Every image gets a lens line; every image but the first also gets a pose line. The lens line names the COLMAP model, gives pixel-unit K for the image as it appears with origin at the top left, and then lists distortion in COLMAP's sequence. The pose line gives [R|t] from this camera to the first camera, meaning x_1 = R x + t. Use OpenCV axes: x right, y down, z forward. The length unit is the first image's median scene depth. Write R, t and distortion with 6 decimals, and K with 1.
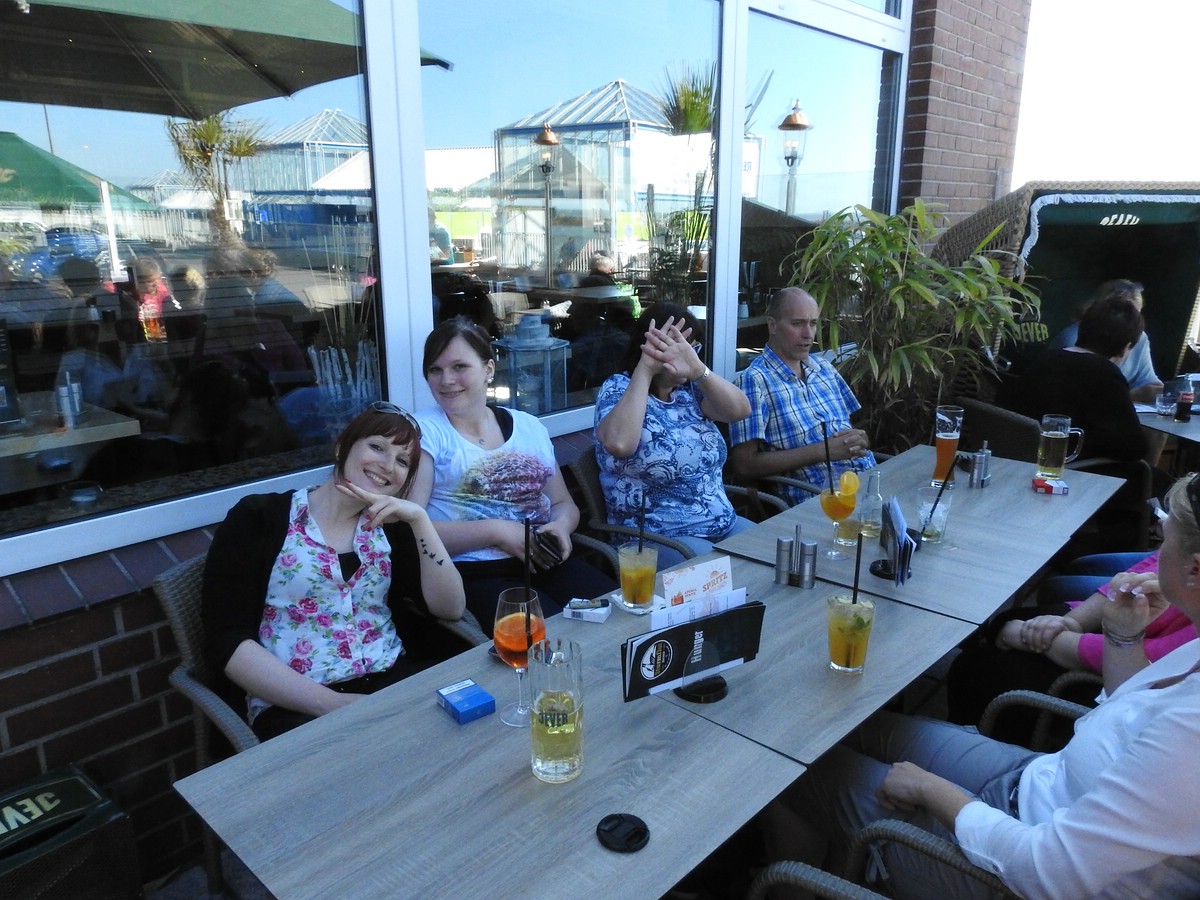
lens RADIAL K [[867.3, 0, 610.4], [0, 867.3, 451.1], [0, 0, 1]] dist [0.025360, -0.024179]
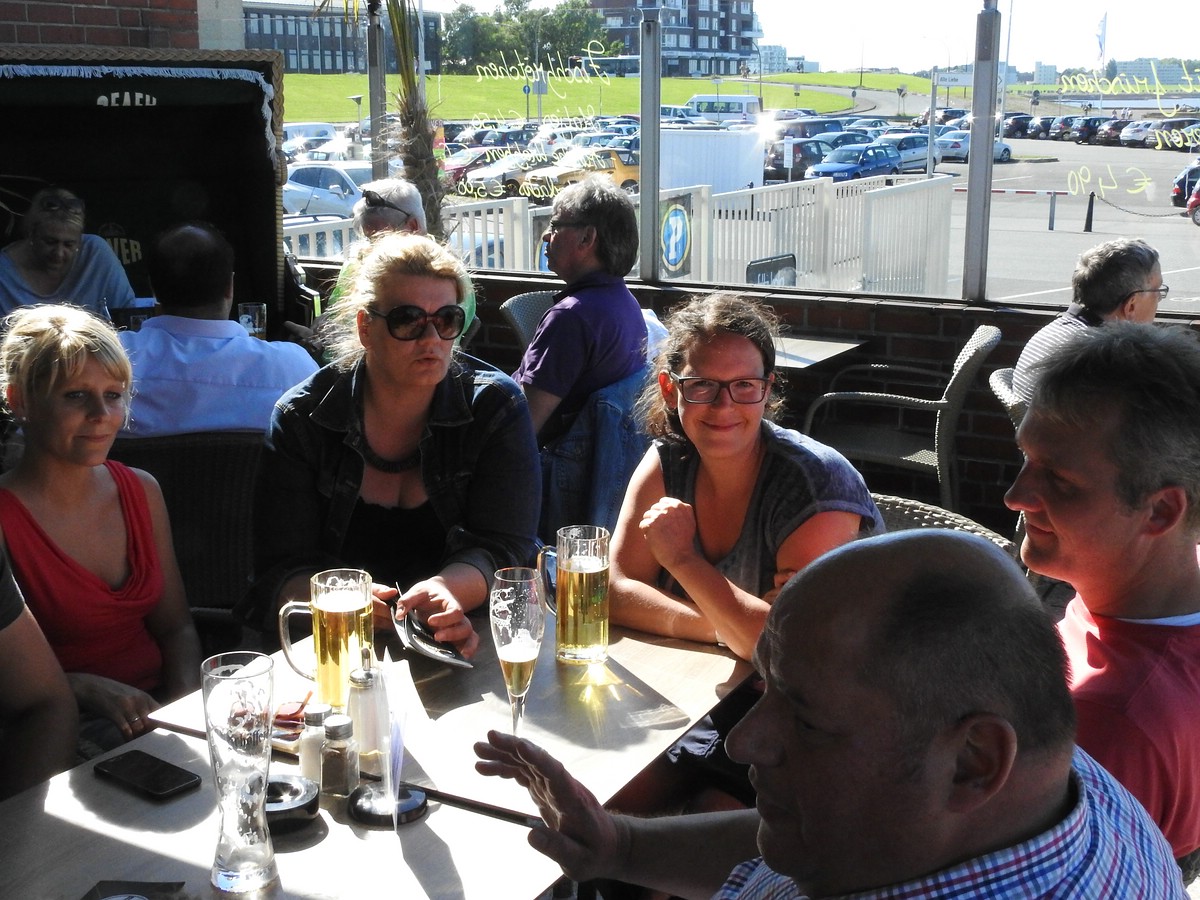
lens RADIAL K [[1499.2, 0, 601.4], [0, 1499.2, 445.3], [0, 0, 1]] dist [0.001163, 0.000000]
pose [[0.972175, -0.045694, 0.229754, 0.688778], [0.051305, 0.998512, -0.018505, 0.079882], [-0.228566, 0.029778, 0.973073, -0.351904]]
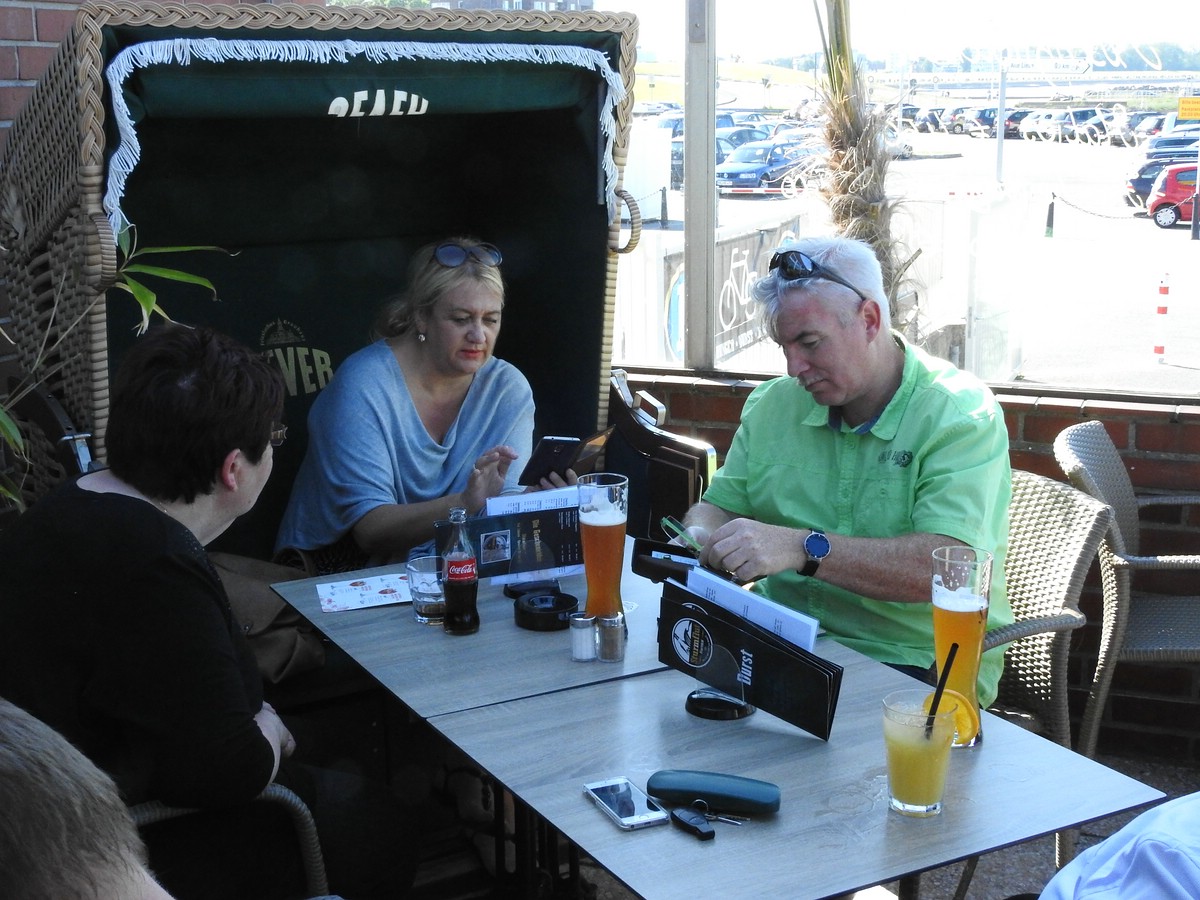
lens RADIAL K [[1645.7, 0, 599.9], [0, 1645.7, 453.3], [0, 0, 1]] dist [-0.001708, 0.000000]
pose [[0.939468, -0.075393, 0.334239, 0.424953], [0.087725, 0.995903, -0.021933, -0.080926], [-0.331216, 0.049927, 0.942233, 0.266870]]
